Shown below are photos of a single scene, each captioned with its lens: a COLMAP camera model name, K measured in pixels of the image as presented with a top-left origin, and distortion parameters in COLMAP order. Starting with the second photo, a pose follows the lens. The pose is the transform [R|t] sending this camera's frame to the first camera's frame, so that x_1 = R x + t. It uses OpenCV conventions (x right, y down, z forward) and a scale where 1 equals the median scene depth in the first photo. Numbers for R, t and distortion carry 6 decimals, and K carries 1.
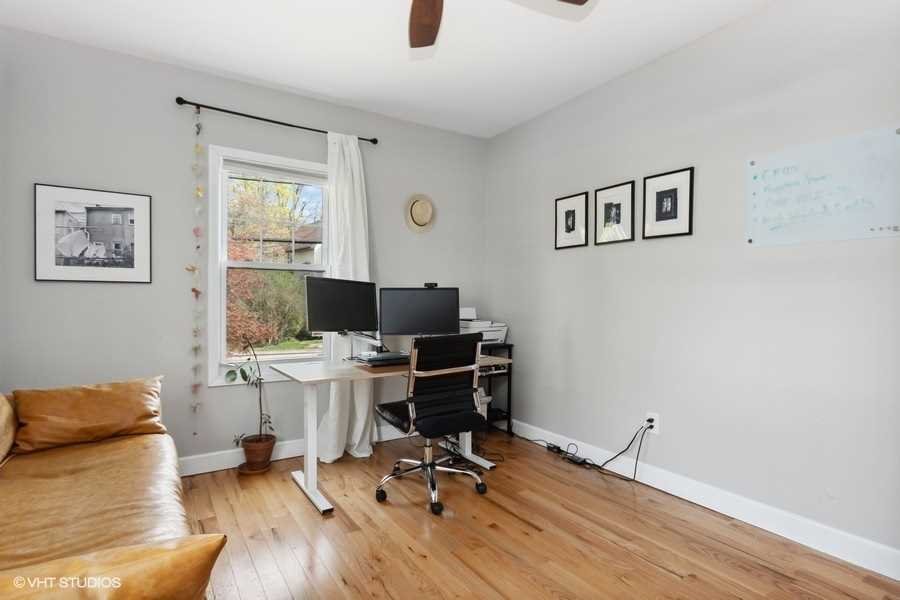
lens RADIAL K [[457.2, 0, 450.0], [0, 457.2, 305.8], [0, 0, 1]] dist [-0.002216, -0.000599]
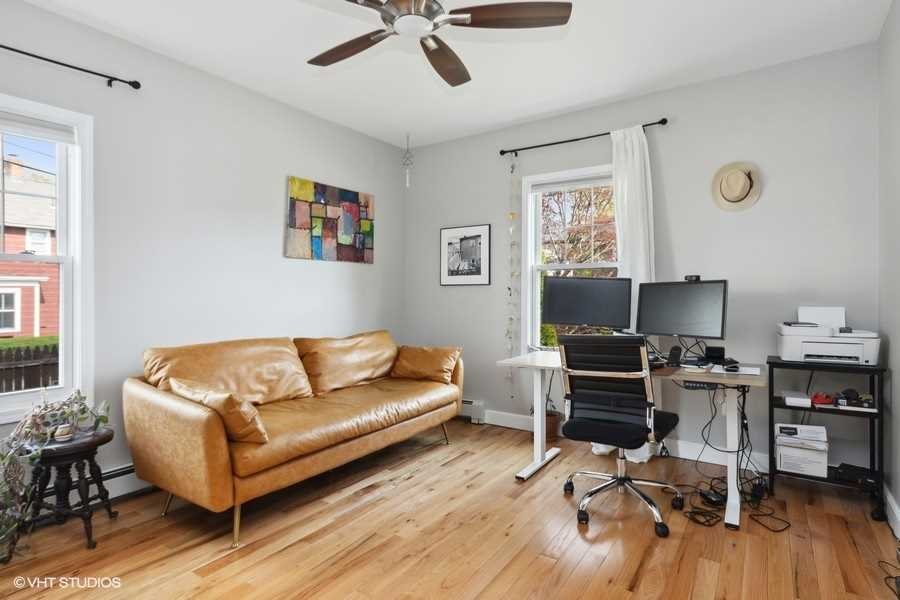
lens RADIAL K [[473.4, 0, 454.7], [0, 473.4, 287.0], [0, 0, 1]] dist [-0.002383, 0.010925]
pose [[0.392907, -0.016726, -0.919426, 0.696377], [-0.003391, 0.999801, -0.019637, -0.013034], [0.919572, 0.010833, 0.392772, 0.323715]]
